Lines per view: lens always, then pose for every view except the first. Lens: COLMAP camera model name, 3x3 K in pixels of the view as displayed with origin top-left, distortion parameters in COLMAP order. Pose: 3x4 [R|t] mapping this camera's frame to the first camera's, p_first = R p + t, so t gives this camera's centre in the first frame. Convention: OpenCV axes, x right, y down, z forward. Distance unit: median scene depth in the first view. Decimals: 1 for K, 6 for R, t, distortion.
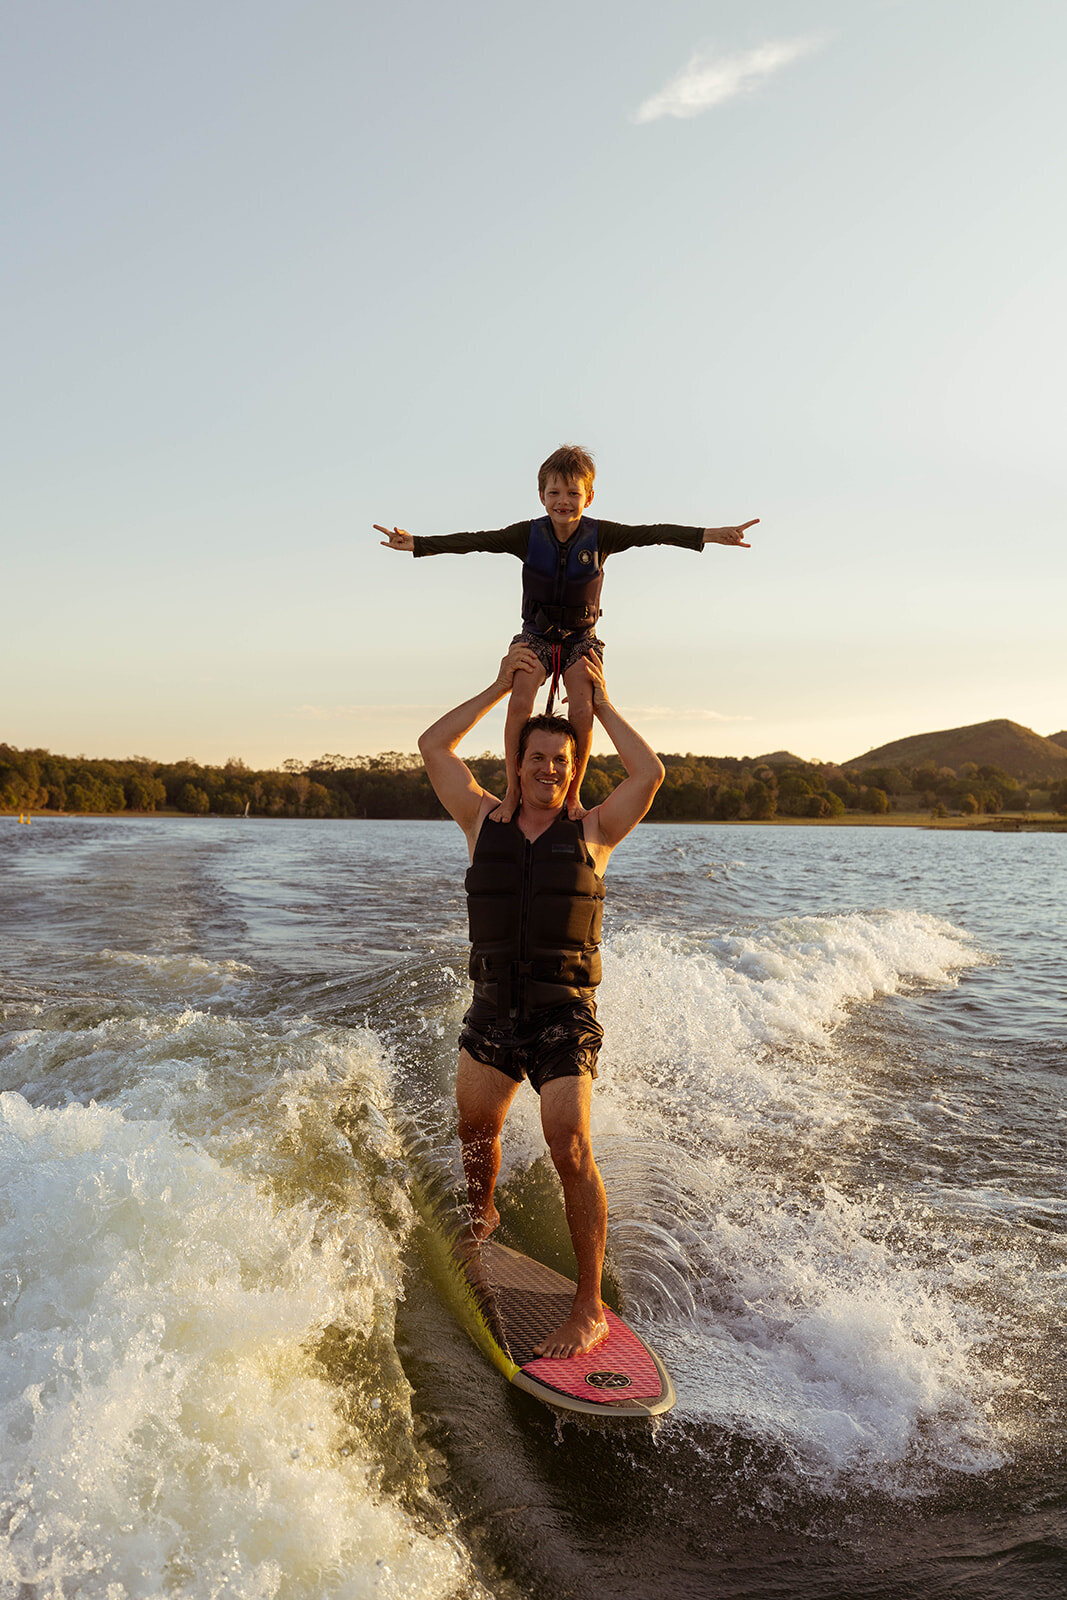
lens RADIAL K [[1472.8, 0, 534.0], [0, 1472.8, 800.3], [0, 0, 1]] dist [0.001691, 0.000000]
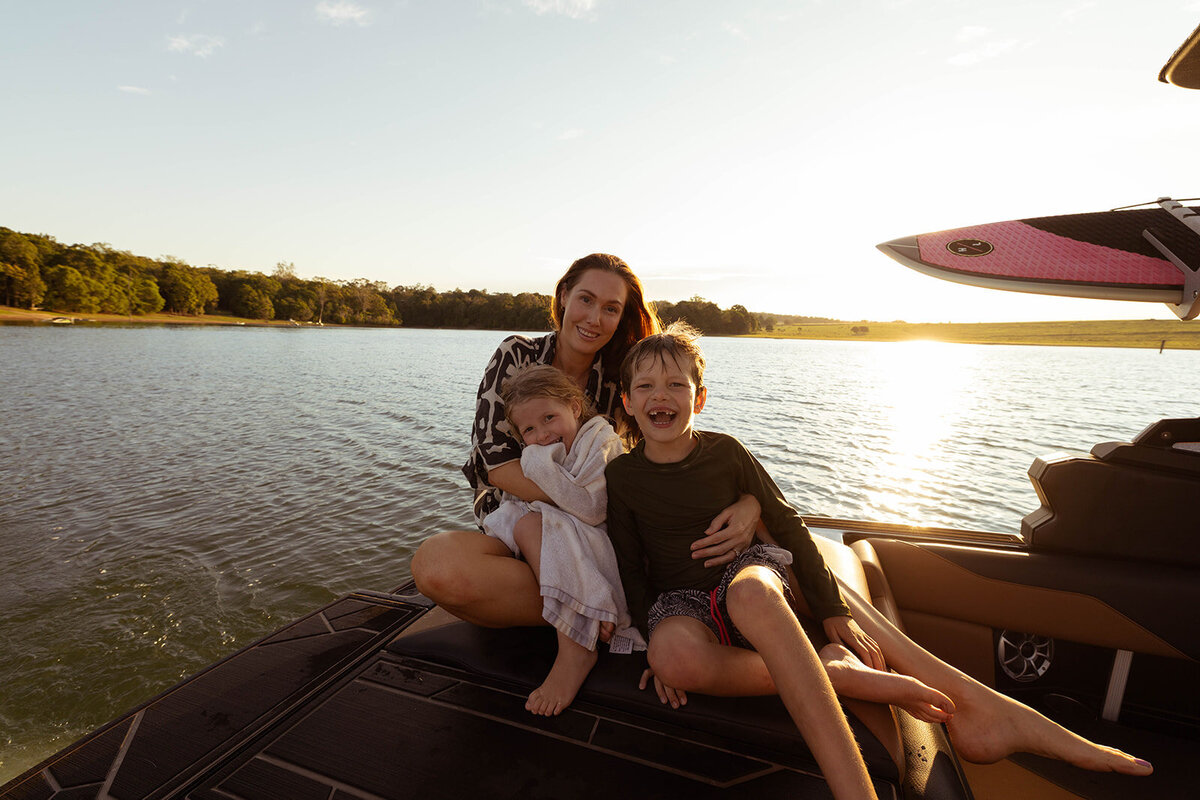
lens RADIAL K [[519.6, 0, 599.0], [0, 519.6, 398.5], [0, 0, 1]] dist [0.000790, 0.000192]
pose [[0.886587, -0.040065, 0.460824, -0.197472], [-0.030180, 0.989109, 0.144058, 0.004983], [-0.461576, -0.141628, 0.875722, 0.639934]]
